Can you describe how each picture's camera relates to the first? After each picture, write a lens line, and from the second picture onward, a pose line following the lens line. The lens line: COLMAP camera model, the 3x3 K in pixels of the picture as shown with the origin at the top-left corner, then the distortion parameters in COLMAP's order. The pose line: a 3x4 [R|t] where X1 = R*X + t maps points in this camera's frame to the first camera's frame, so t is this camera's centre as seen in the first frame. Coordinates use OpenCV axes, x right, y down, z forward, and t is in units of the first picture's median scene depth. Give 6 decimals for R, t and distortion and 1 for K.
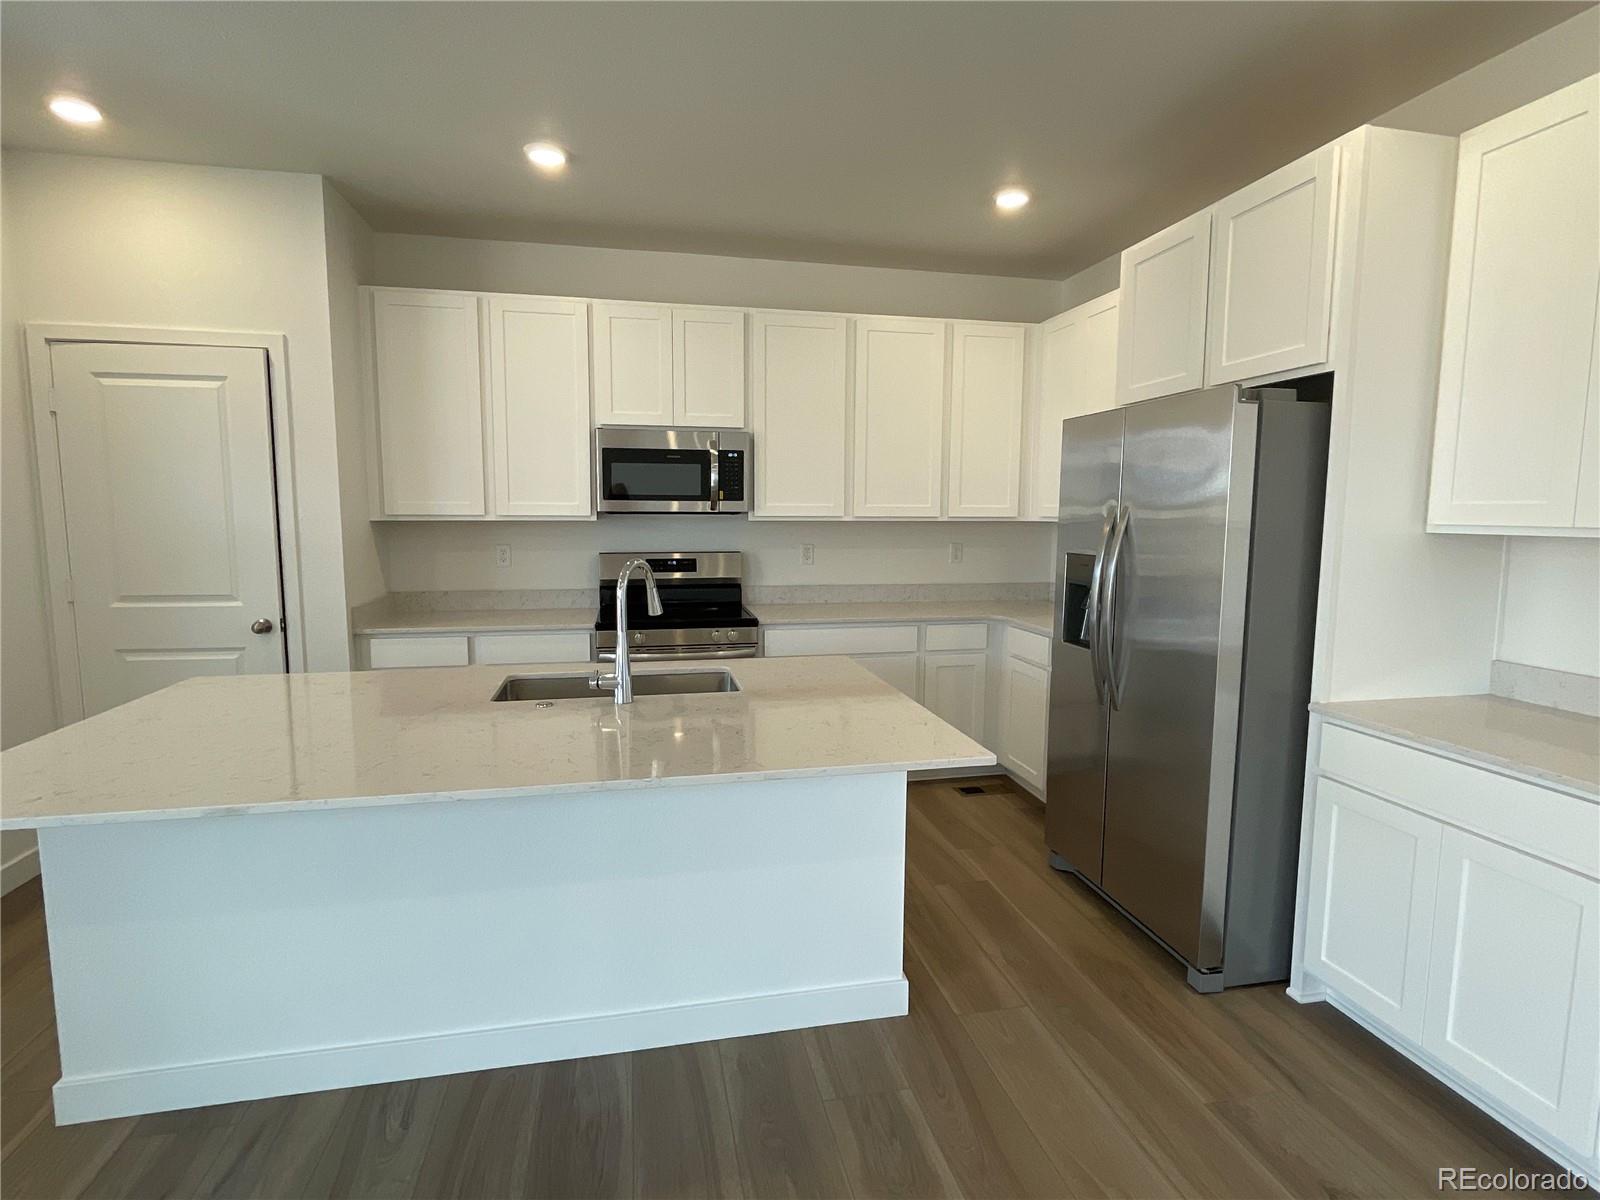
lens RADIAL K [[806.7, 0, 804.4], [0, 806.7, 598.3], [0, 0, 1]] dist [-0.004762, -0.000265]
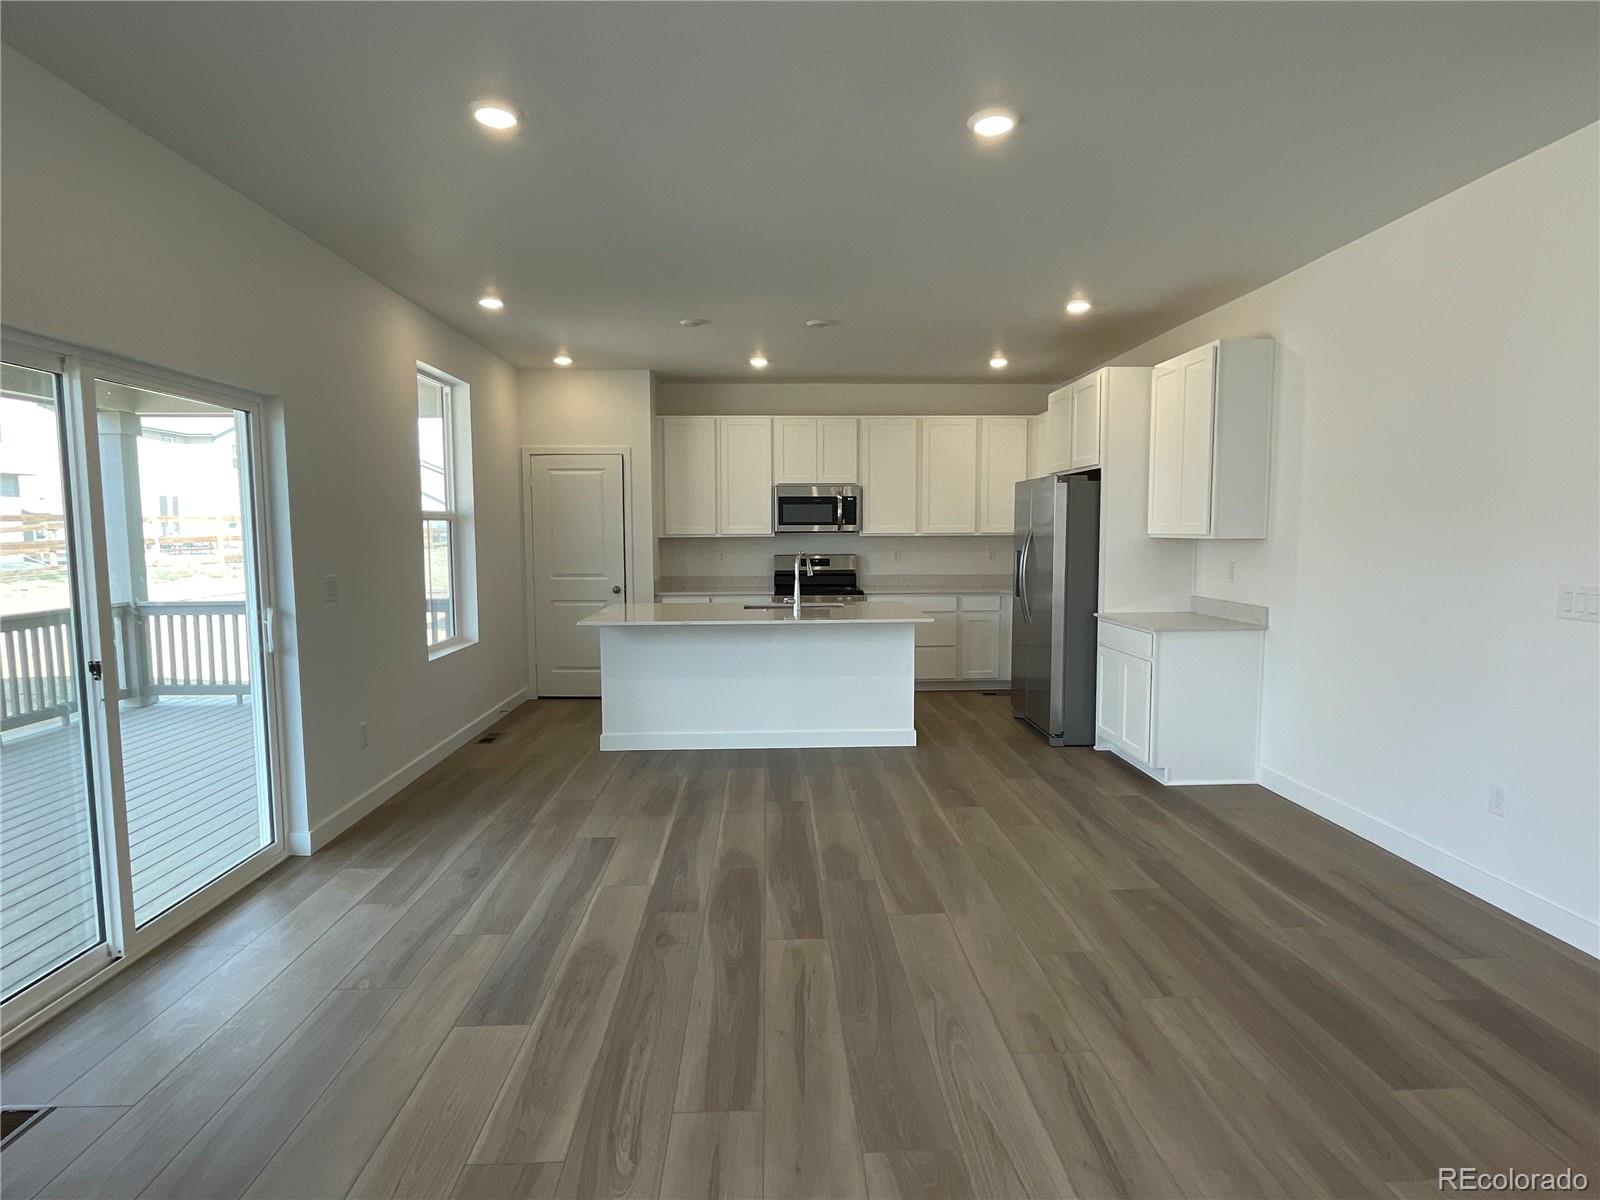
lens RADIAL K [[806.7, 0, 800.6], [0, 806.7, 602.2], [0, 0, 1]] dist [-0.004762, -0.000265]
pose [[0.985017, 0.005449, -0.172371, 0.113789], [-0.008763, 0.999791, -0.018469, 0.084761], [0.172235, 0.019703, 0.984859, -0.780284]]
